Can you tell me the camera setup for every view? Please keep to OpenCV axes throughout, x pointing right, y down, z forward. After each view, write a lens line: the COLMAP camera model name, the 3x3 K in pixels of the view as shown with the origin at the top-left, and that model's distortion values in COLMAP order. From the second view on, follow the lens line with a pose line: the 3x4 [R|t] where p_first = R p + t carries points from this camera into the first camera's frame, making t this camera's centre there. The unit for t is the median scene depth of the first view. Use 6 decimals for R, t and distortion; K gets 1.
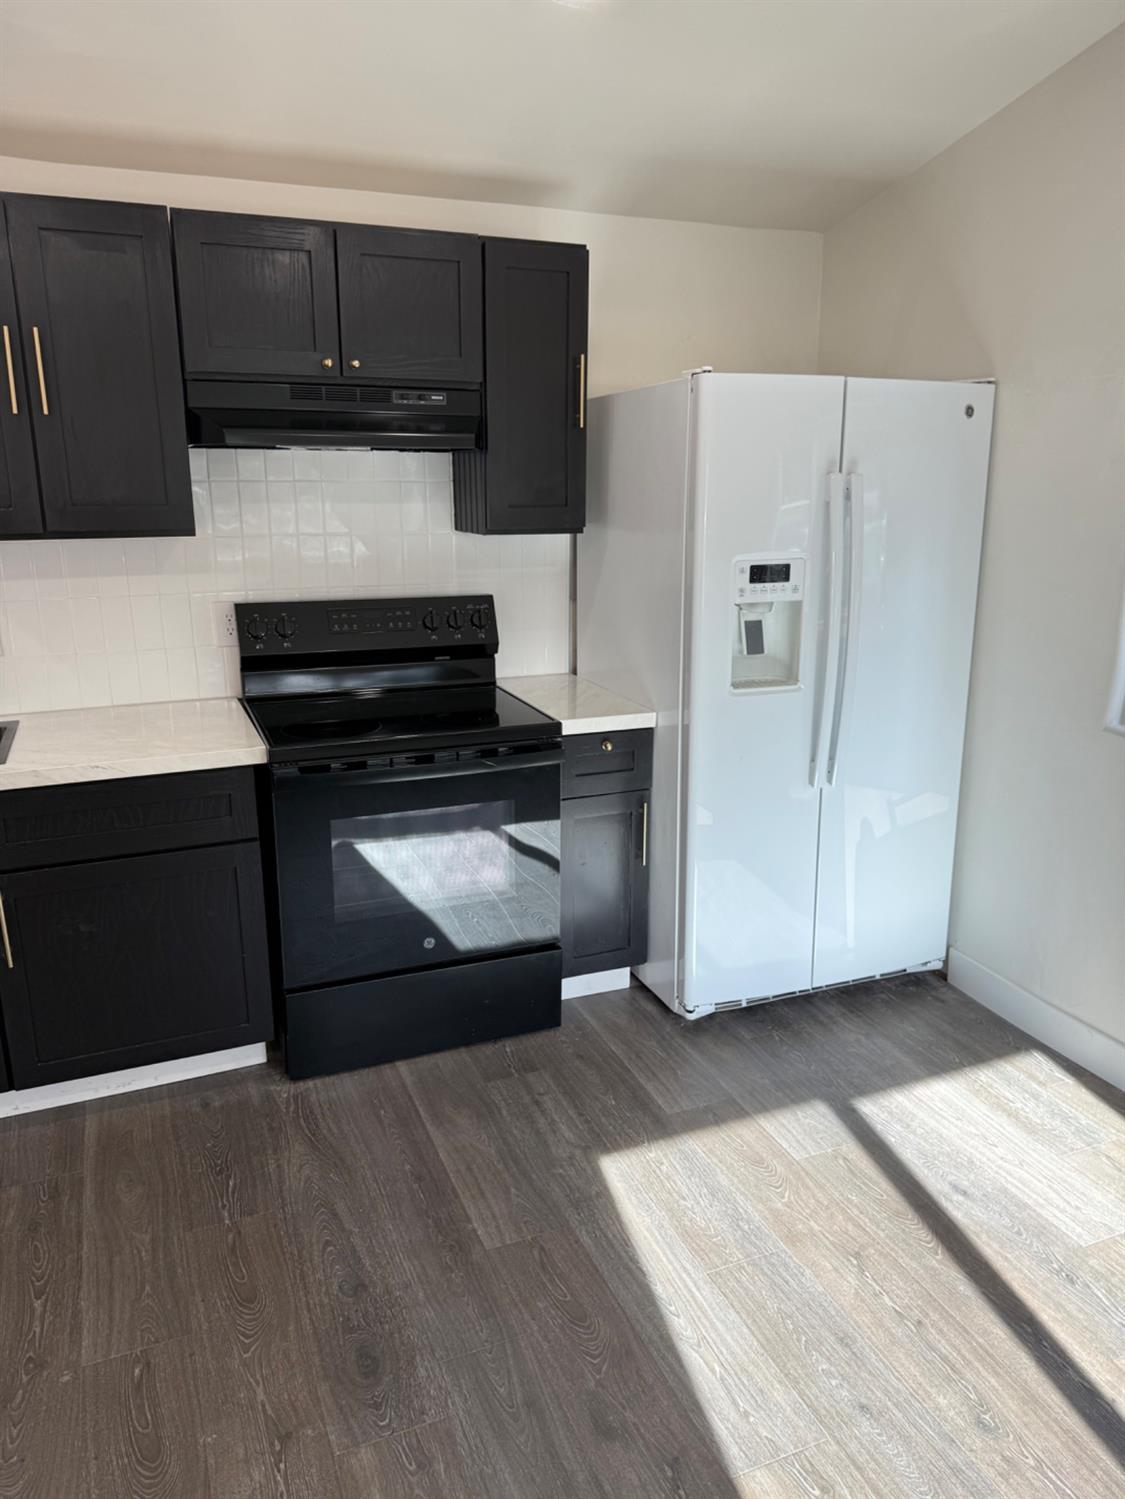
lens RADIAL K [[1072.0, 0, 562.1], [0, 1072.0, 754.9], [0, 0, 1]] dist [0.046492, -0.051372]
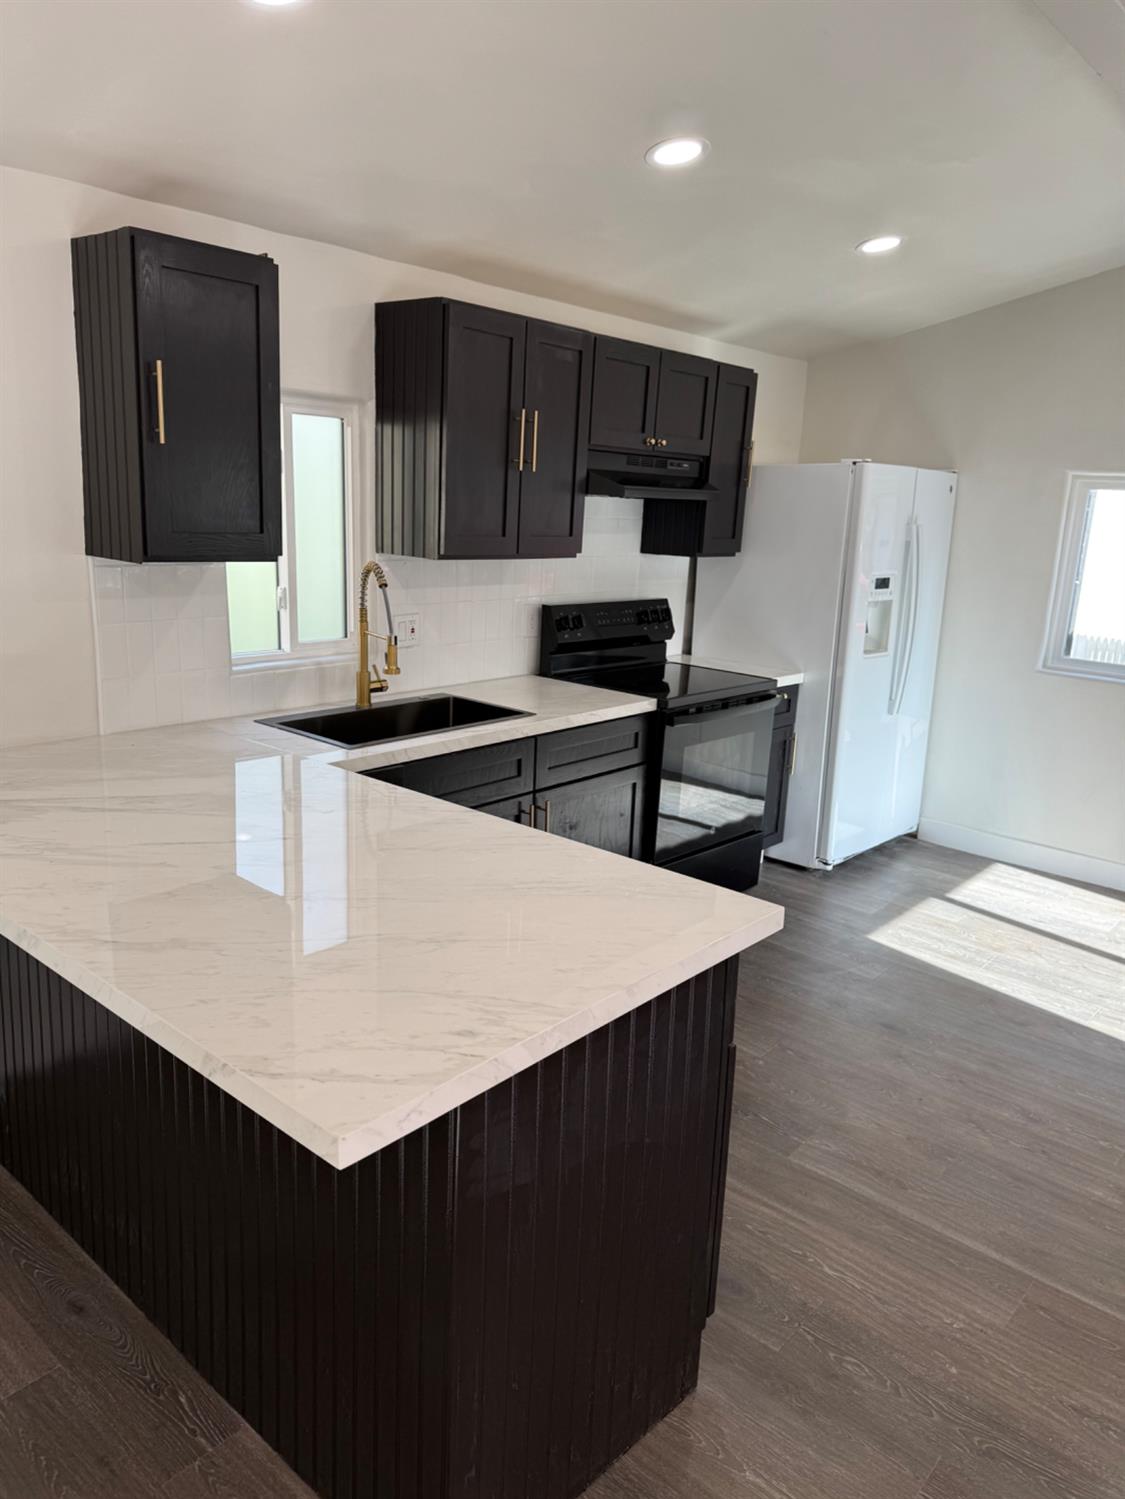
lens RADIAL K [[1072.0, 0, 562.1], [0, 1072.0, 754.9], [0, 0, 1]] dist [0.046492, -0.051372]
pose [[0.897865, -0.065933, 0.435306, -0.977317], [0.071211, 0.997452, 0.004196, 0.050281], [-0.434474, 0.027231, 0.900273, -0.259899]]
